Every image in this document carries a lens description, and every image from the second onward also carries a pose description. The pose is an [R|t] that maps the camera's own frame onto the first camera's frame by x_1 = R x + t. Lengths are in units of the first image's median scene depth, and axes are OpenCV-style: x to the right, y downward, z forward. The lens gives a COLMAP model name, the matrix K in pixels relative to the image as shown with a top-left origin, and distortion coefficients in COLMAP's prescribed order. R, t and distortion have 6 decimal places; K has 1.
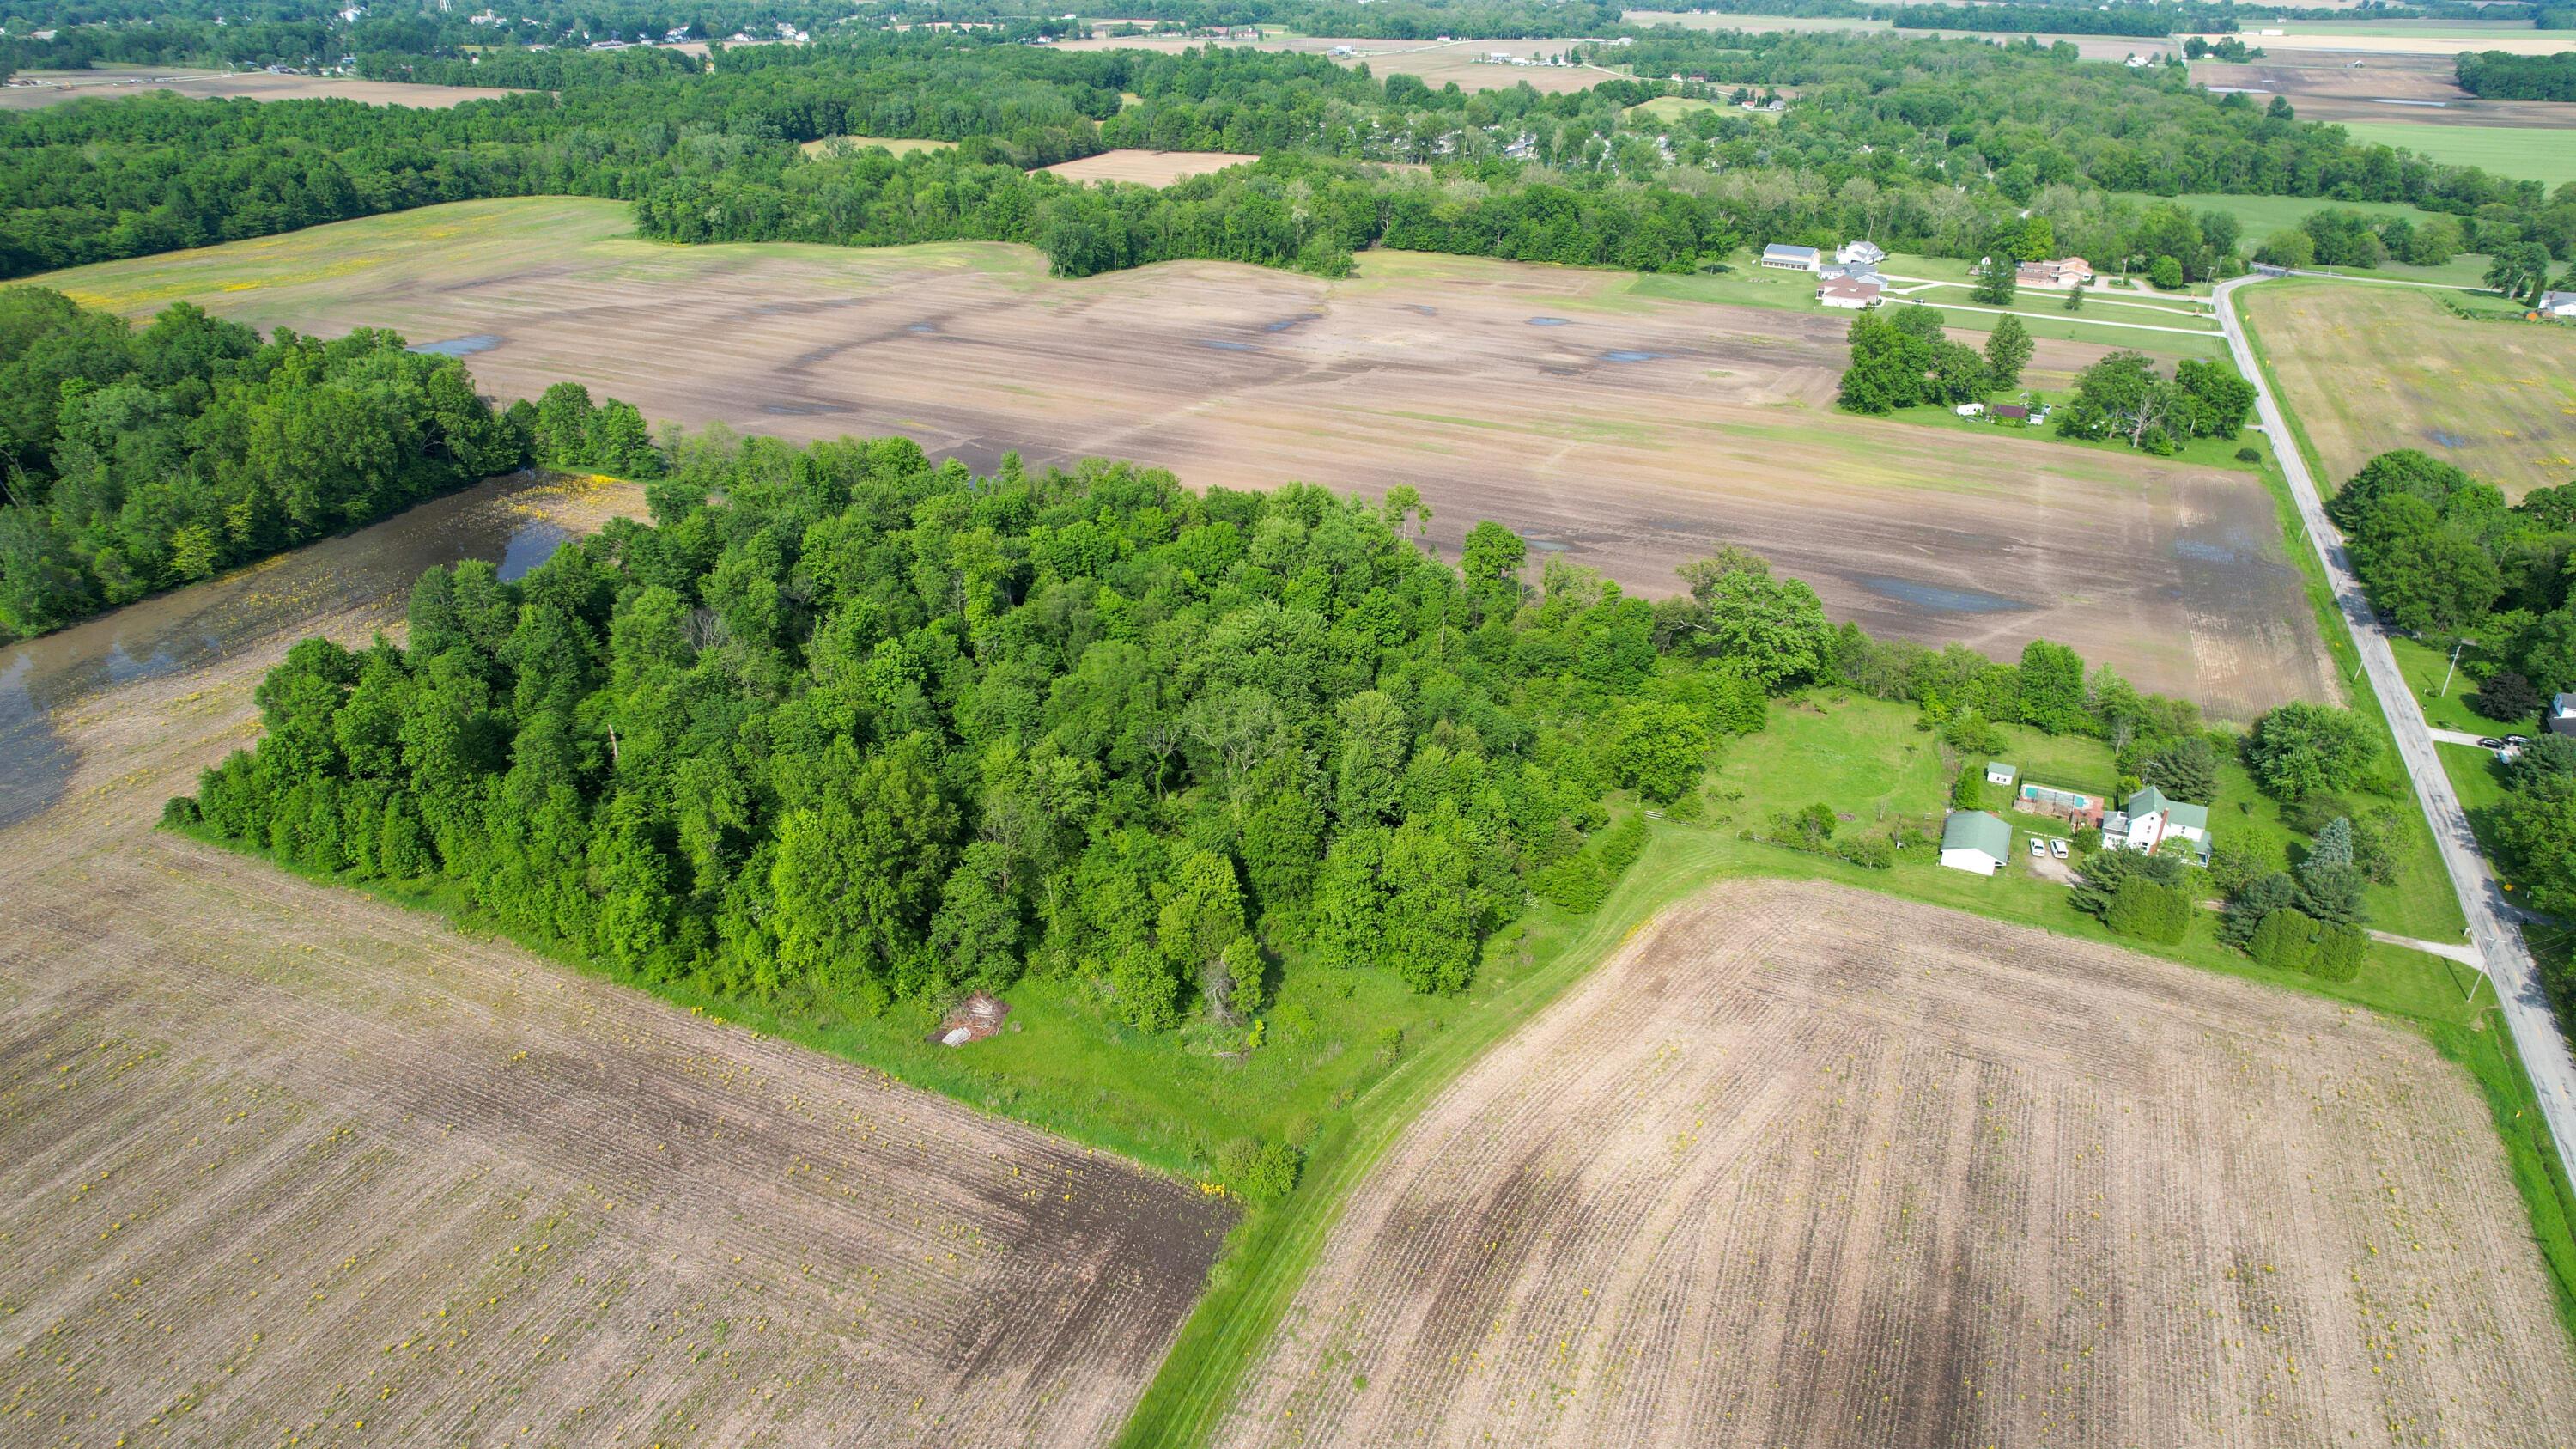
lens RADIAL K [[1654.2, 0, 1290.1], [0, 1654.2, 713.7], [0, 0, 1]] dist [-0.083862, 0.077603]
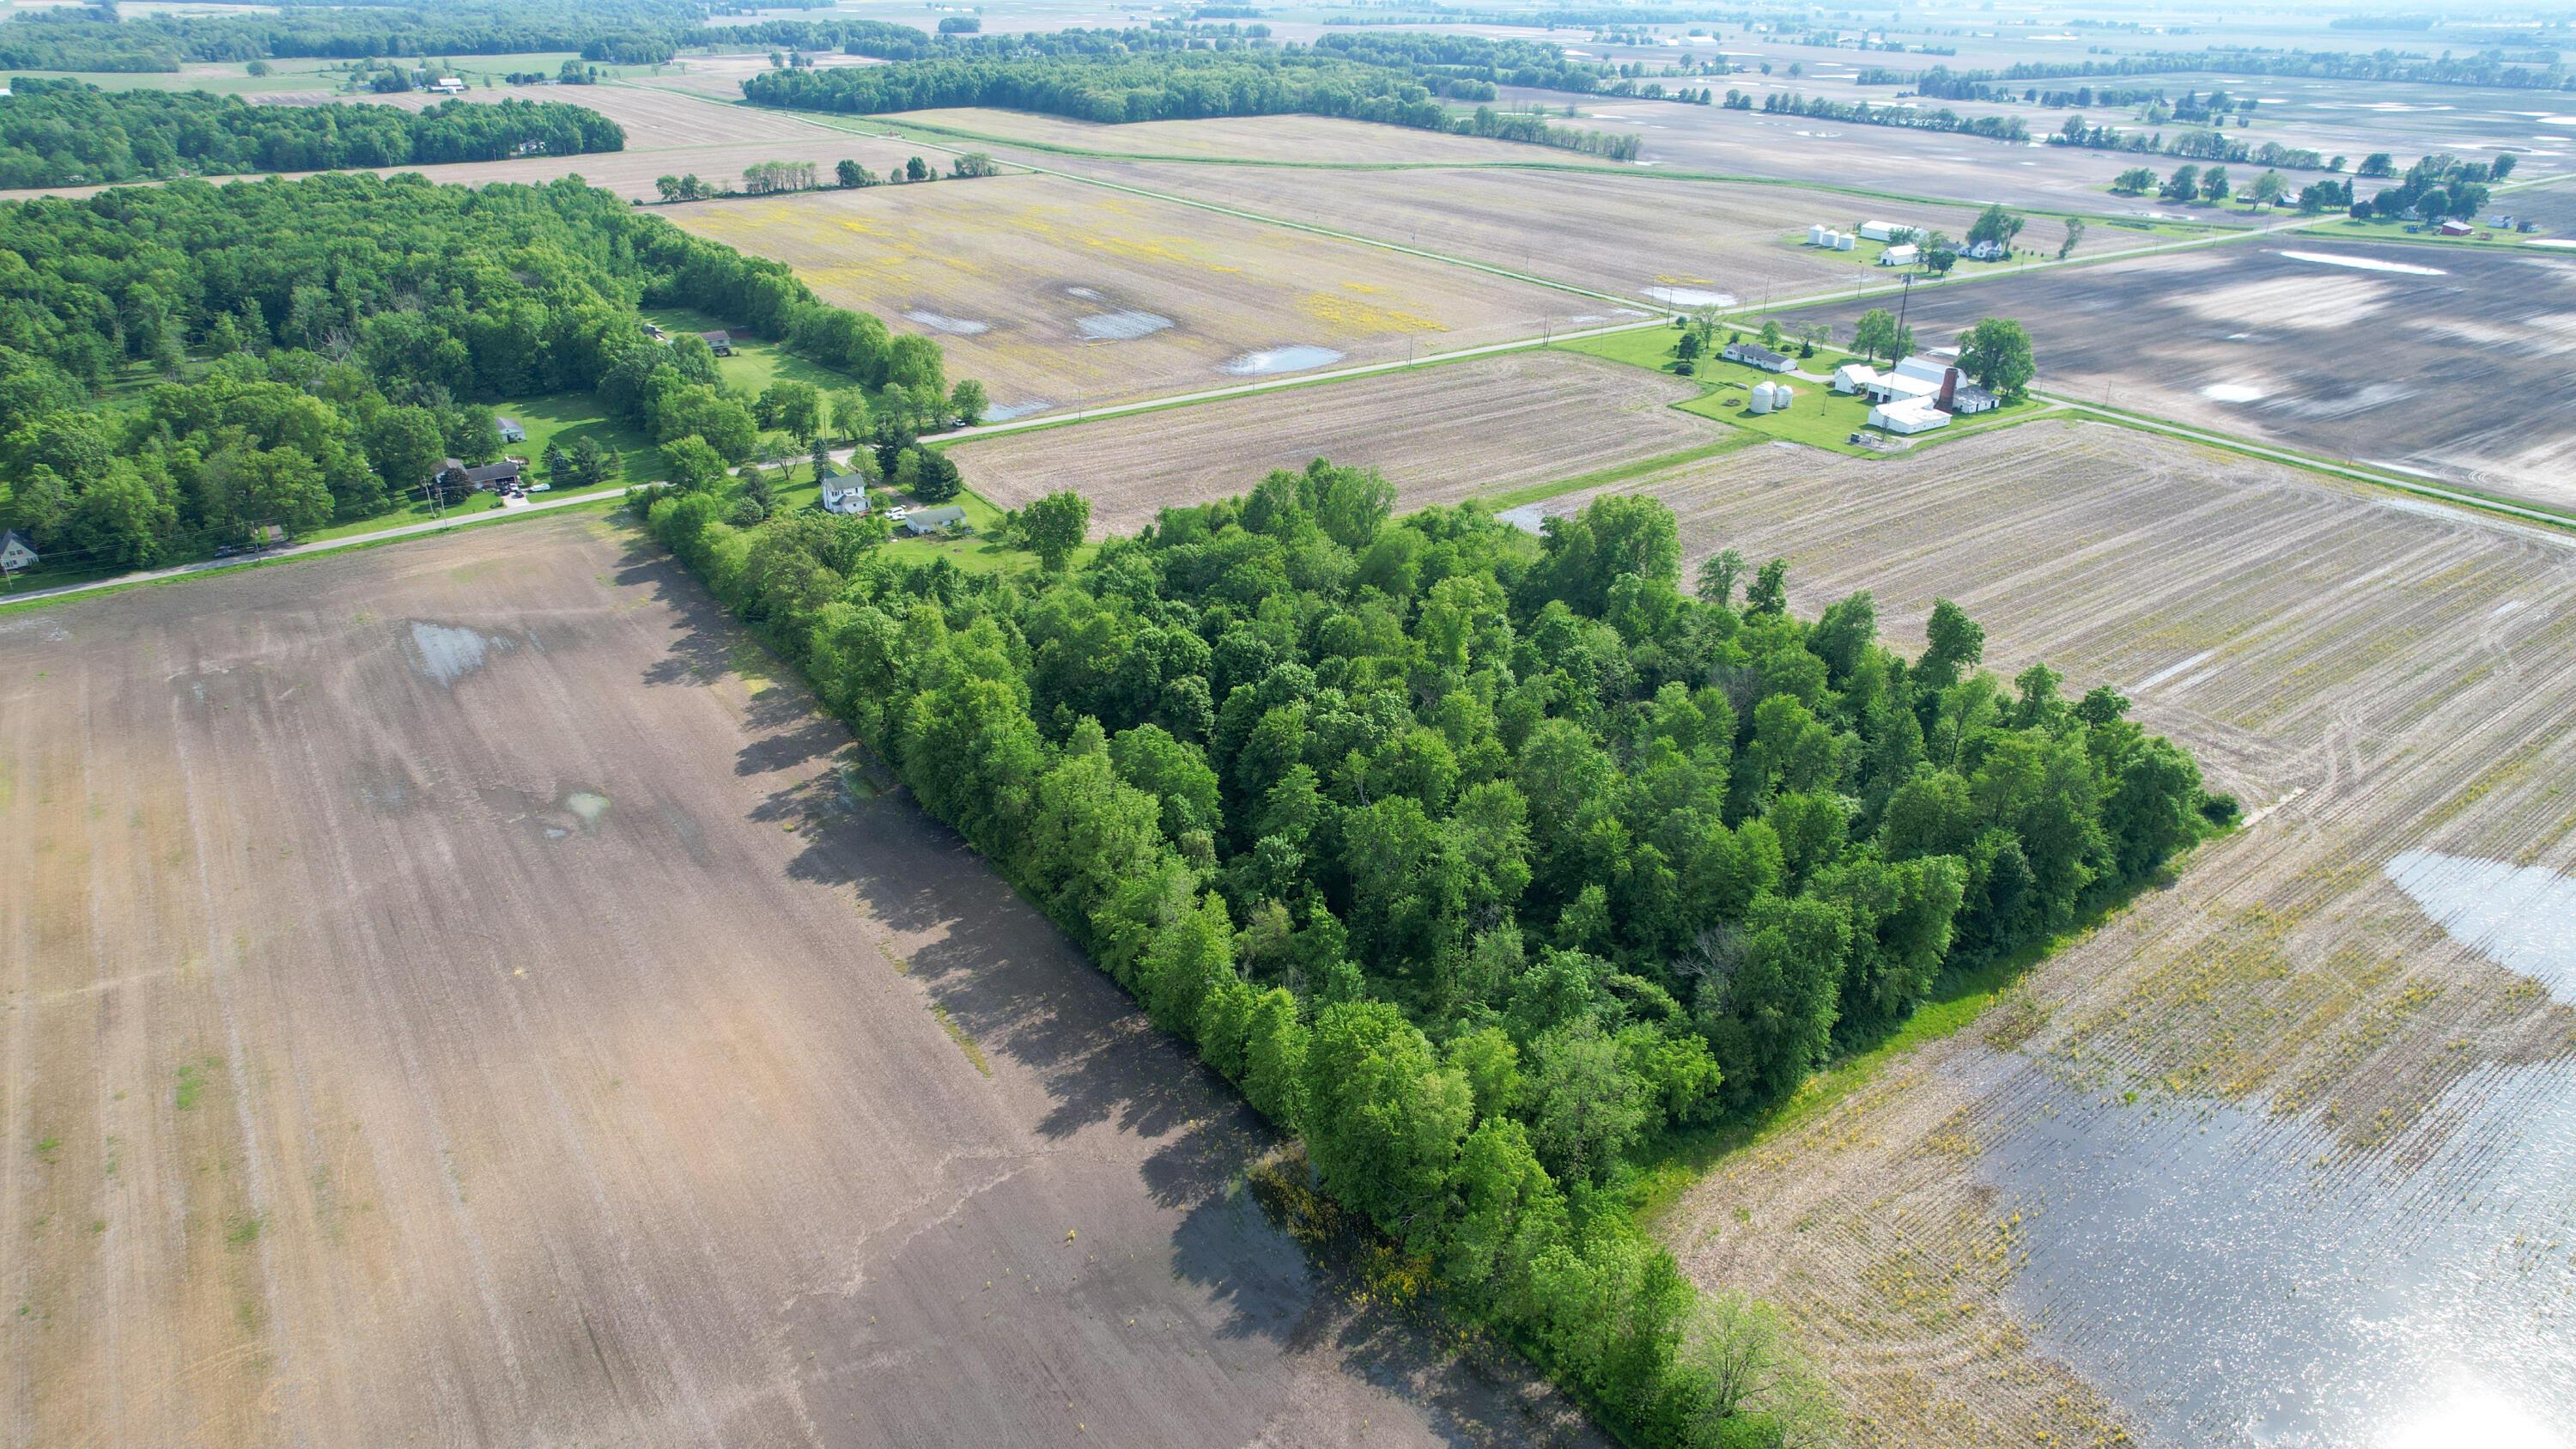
lens RADIAL K [[1654.2, 0, 1290.1], [0, 1654.2, 713.7], [0, 0, 1]] dist [-0.083862, 0.077603]
pose [[-0.864303, -0.227908, 0.448372, -0.266349], [0.201368, 0.660091, 0.723692, -0.371518], [-0.460902, 0.715777, -0.524626, 0.769483]]
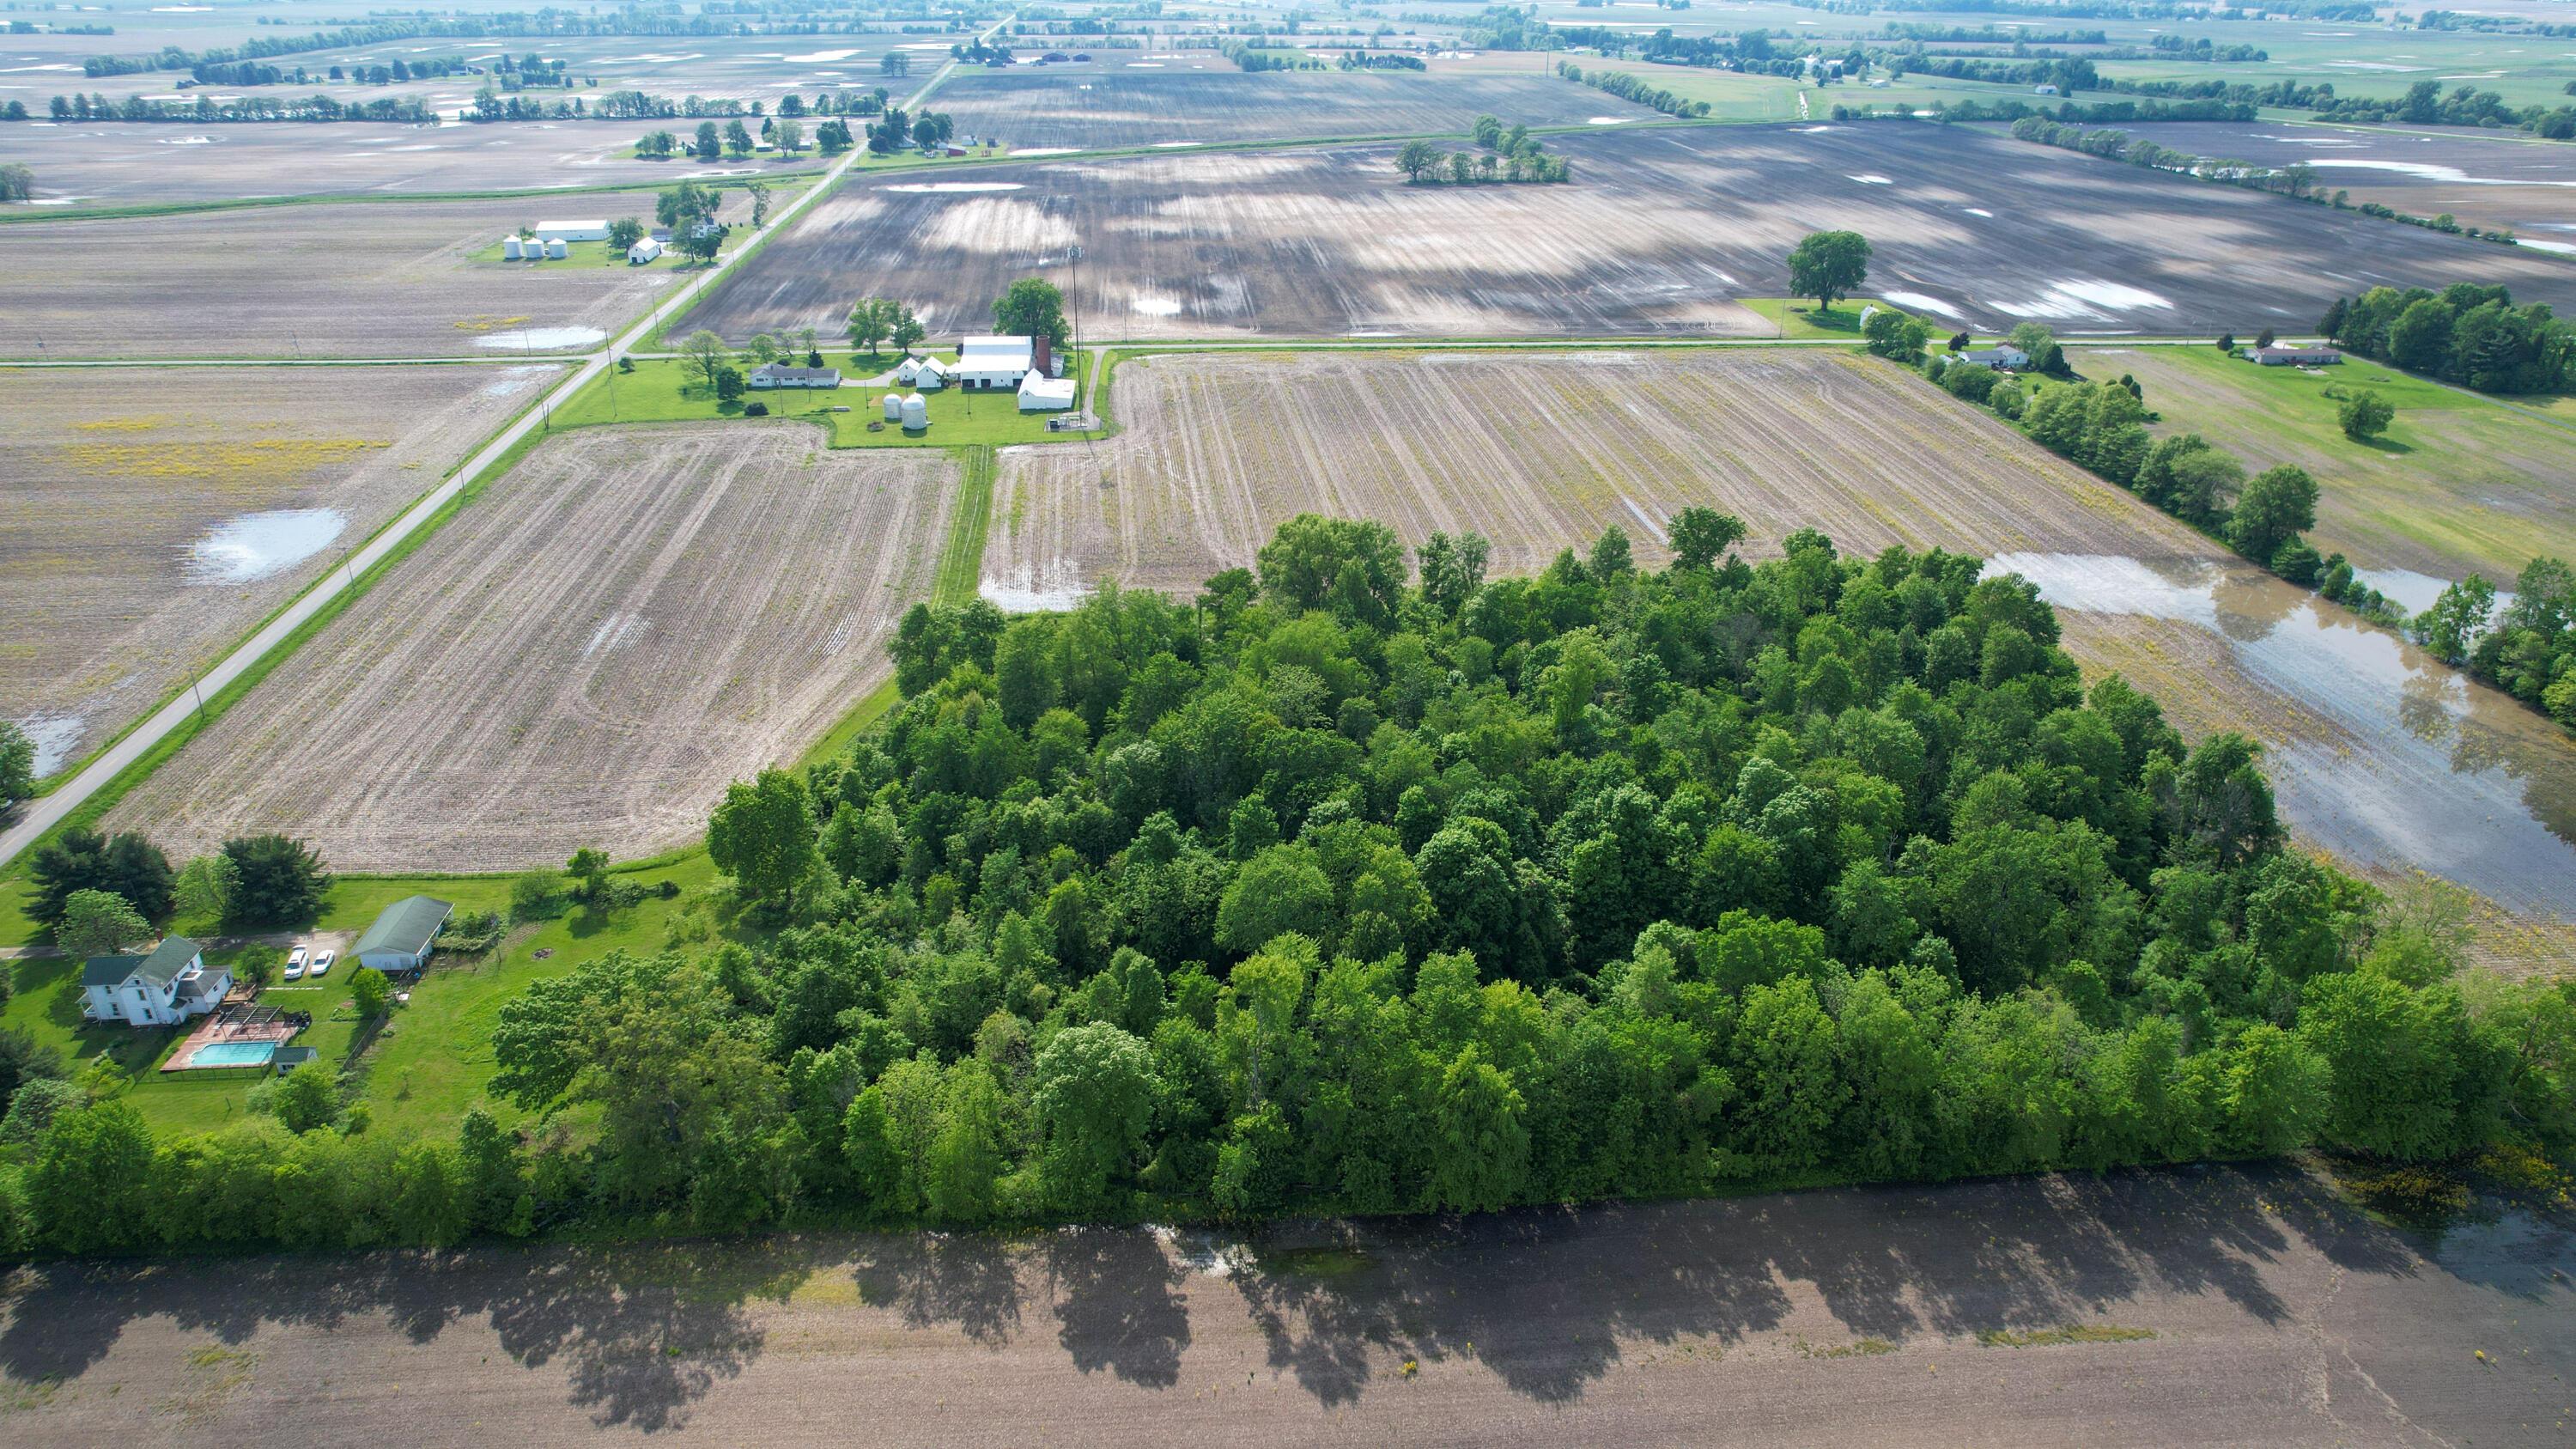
lens RADIAL K [[1654.2, 0, 1290.1], [0, 1654.2, 713.7], [0, 0, 1]] dist [-0.083862, 0.077603]
pose [[-0.873471, 0.196224, -0.445584, 0.157663], [-0.223443, 0.651561, 0.724942, -0.318906], [0.432576, 0.732778, -0.525275, 0.675602]]
